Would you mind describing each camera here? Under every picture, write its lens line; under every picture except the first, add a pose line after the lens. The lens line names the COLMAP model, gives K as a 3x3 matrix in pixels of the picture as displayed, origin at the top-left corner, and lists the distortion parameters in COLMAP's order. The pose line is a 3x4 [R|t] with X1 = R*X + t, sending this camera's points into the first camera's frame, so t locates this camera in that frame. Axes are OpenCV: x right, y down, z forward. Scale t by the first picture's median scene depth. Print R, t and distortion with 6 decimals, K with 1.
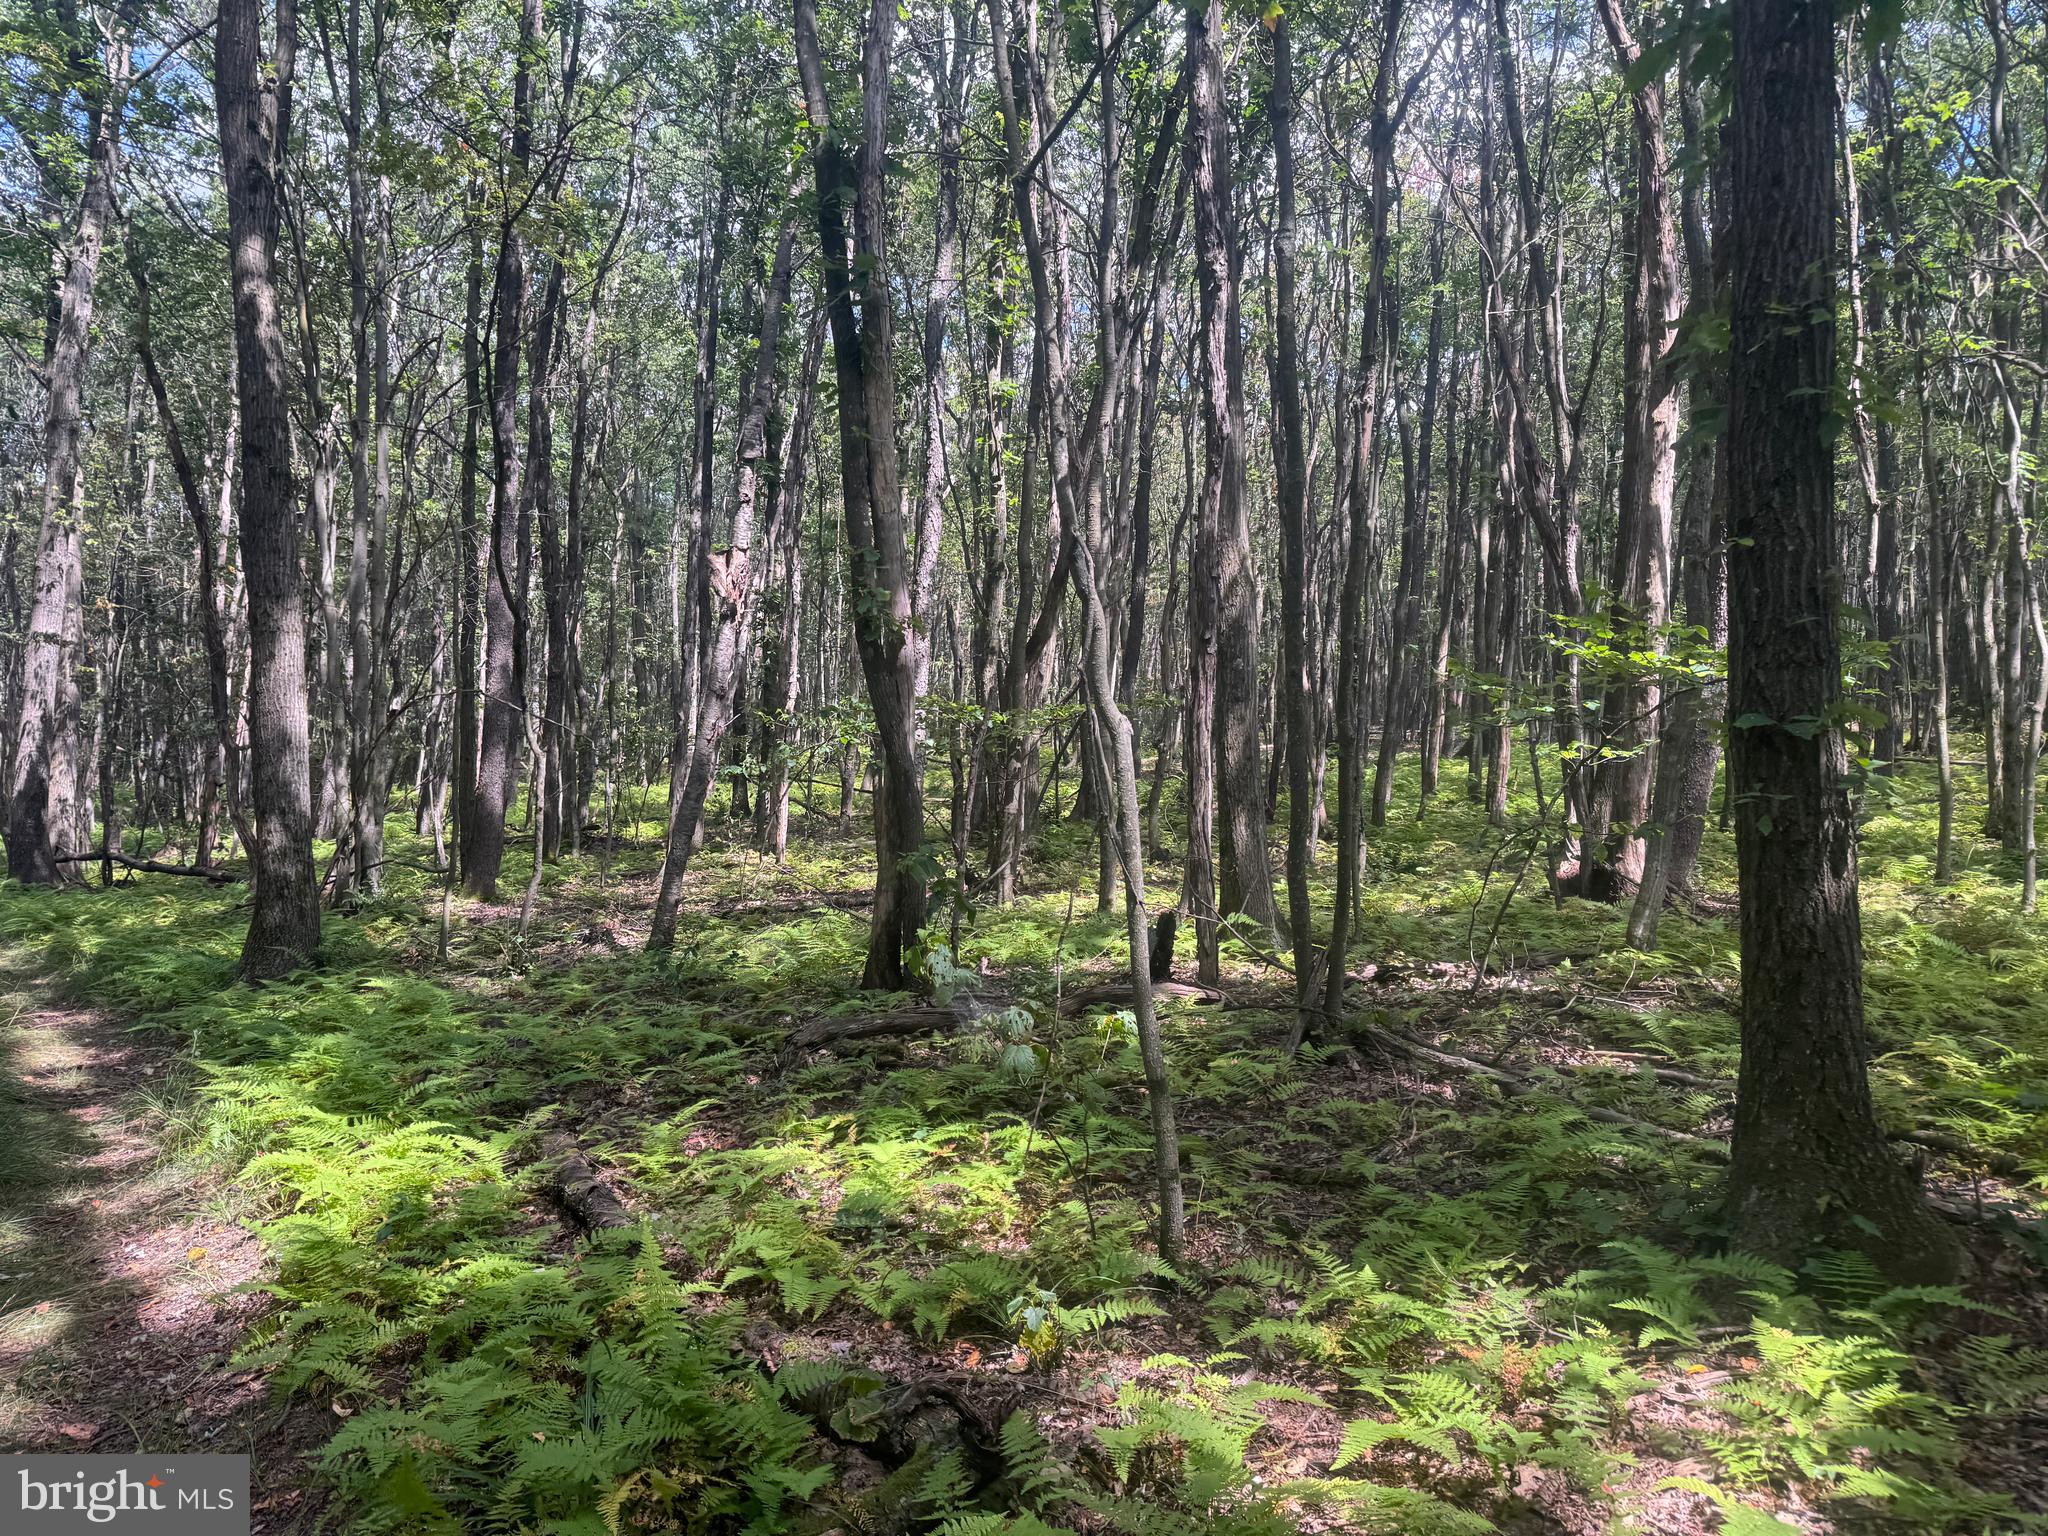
lens RADIAL K [[1462.1, 0, 1011.9], [0, 1462.1, 741.3], [0, 0, 1]] dist [0.019255, -0.003571]
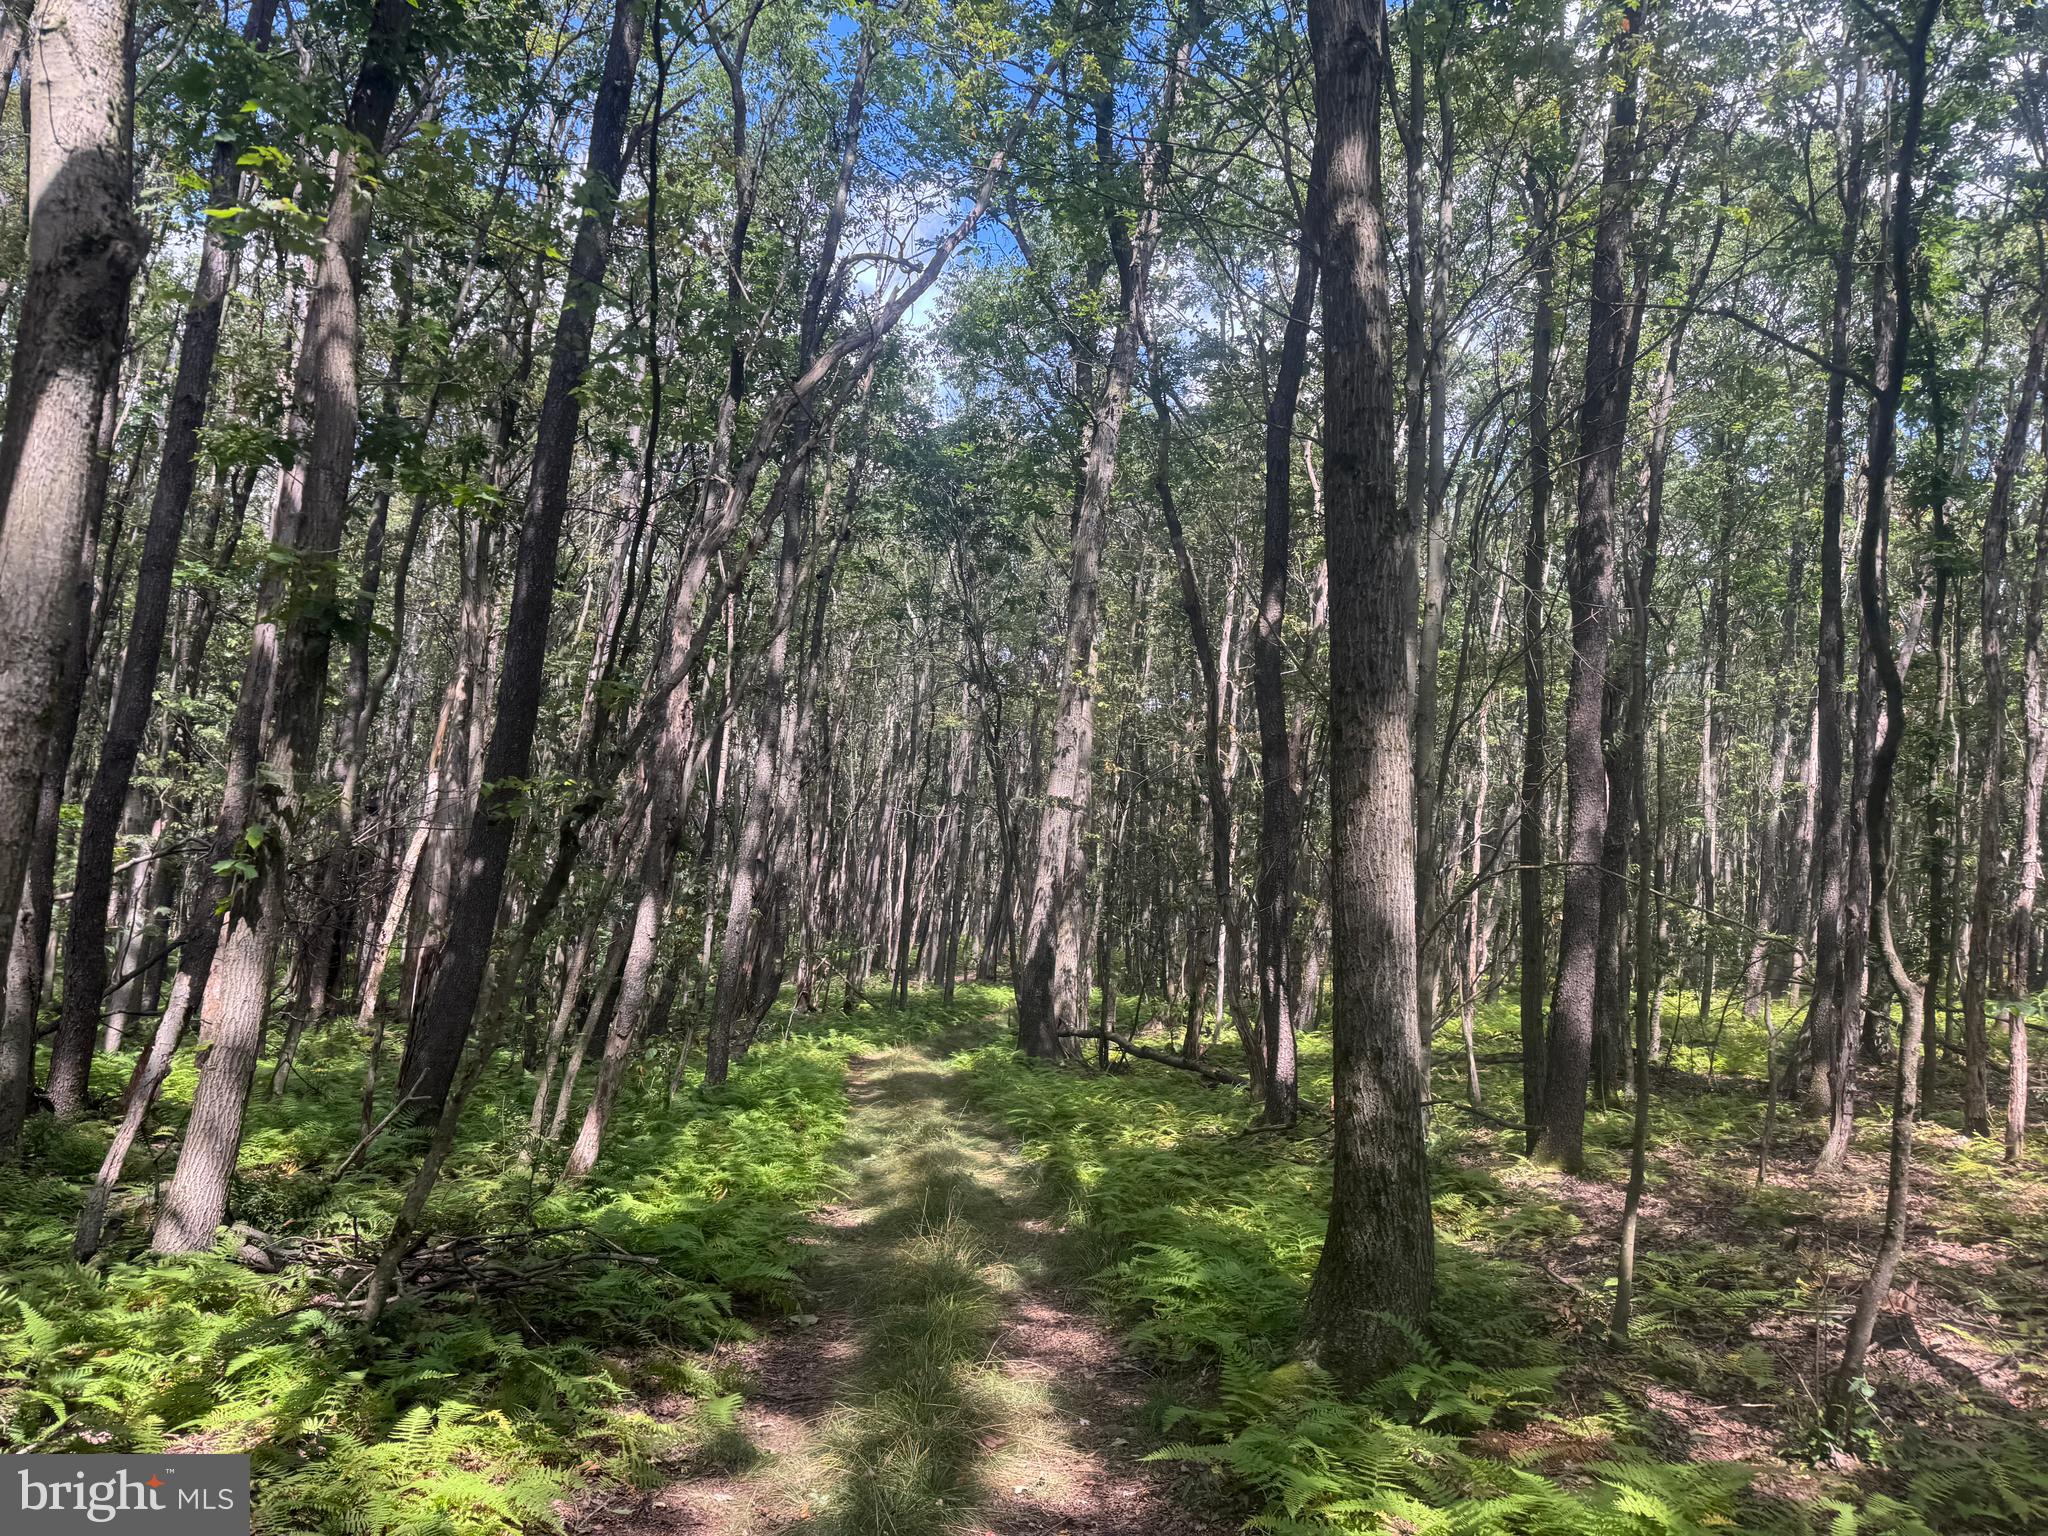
lens RADIAL K [[1462.1, 0, 1011.9], [0, 1462.1, 741.3], [0, 0, 1]] dist [0.019255, -0.003571]
pose [[0.817937, -0.026248, -0.574709, -0.121607], [-0.045574, 0.992863, -0.110208, -0.002313], [0.573500, 0.116335, 0.810903, 0.188456]]
